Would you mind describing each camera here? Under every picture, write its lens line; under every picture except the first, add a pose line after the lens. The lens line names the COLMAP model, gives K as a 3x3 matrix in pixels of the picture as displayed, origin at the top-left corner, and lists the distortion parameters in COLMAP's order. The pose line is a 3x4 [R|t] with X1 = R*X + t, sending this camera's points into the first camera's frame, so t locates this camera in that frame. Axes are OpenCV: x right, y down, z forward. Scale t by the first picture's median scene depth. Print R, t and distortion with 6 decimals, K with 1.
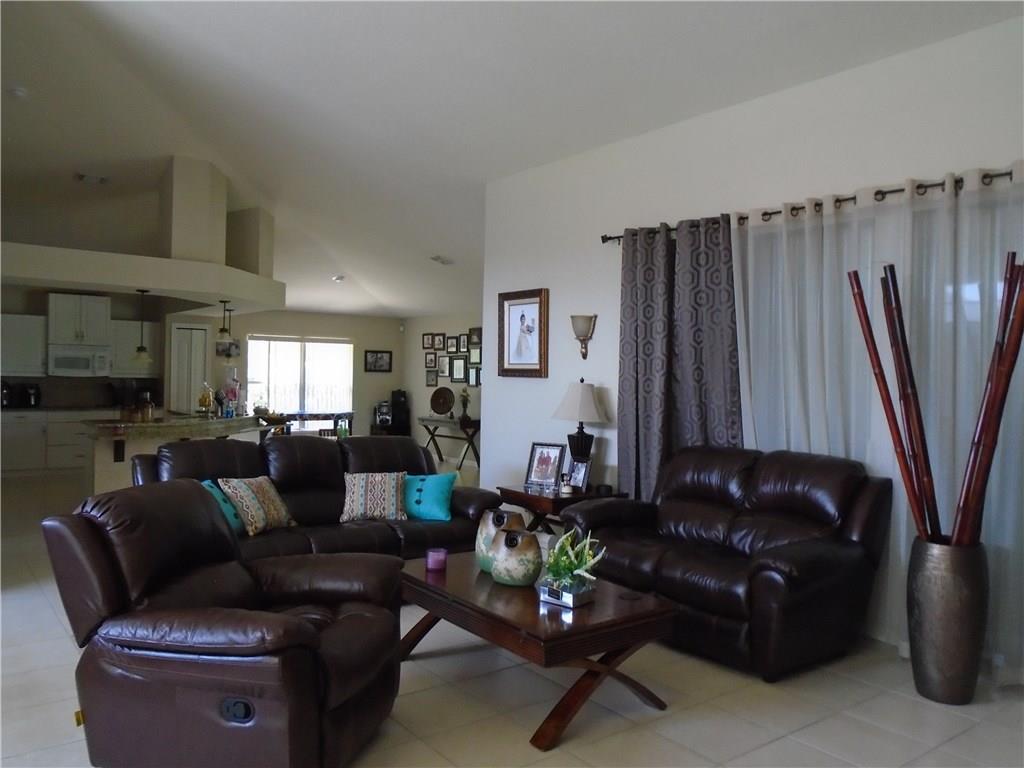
lens RADIAL K [[788.8, 0, 512.0], [0, 788.8, 384.0], [0, 0, 1]] dist [-0.003438, -0.001582]
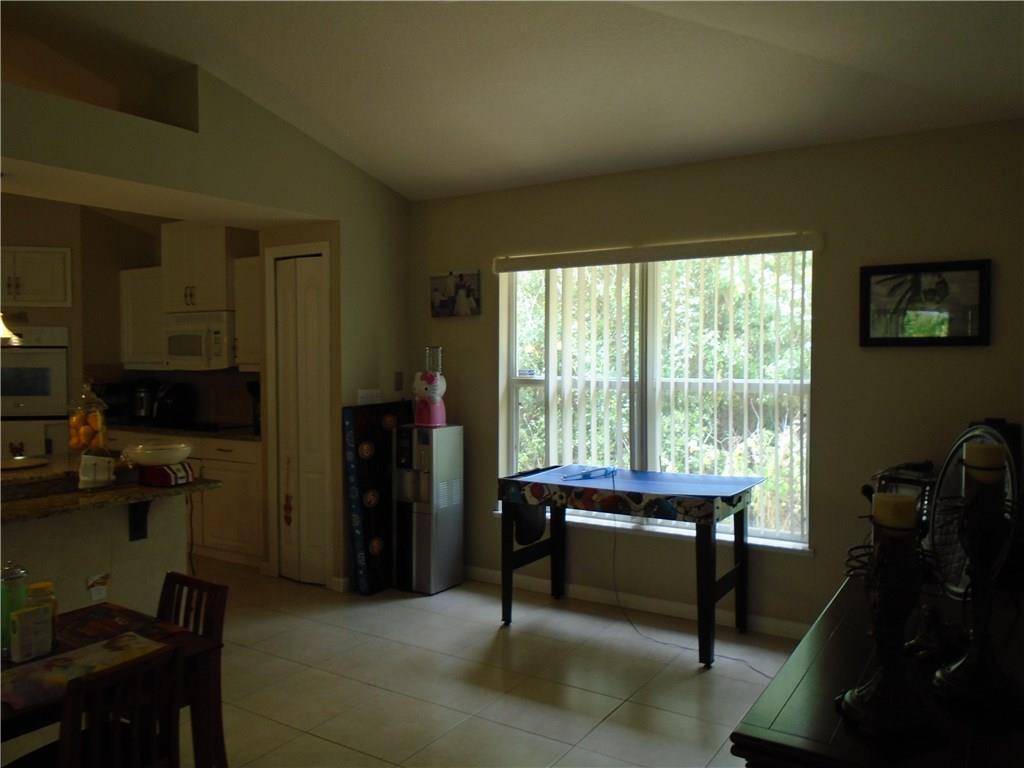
lens RADIAL K [[788.8, 0, 512.0], [0, 788.8, 384.0], [0, 0, 1]] dist [-0.003438, -0.001582]
pose [[0.362713, 0.014674, -0.931785, 0.024261], [0.000316, 0.999874, 0.015870, -0.007476], [0.931901, -0.006051, 0.362662, 0.852056]]
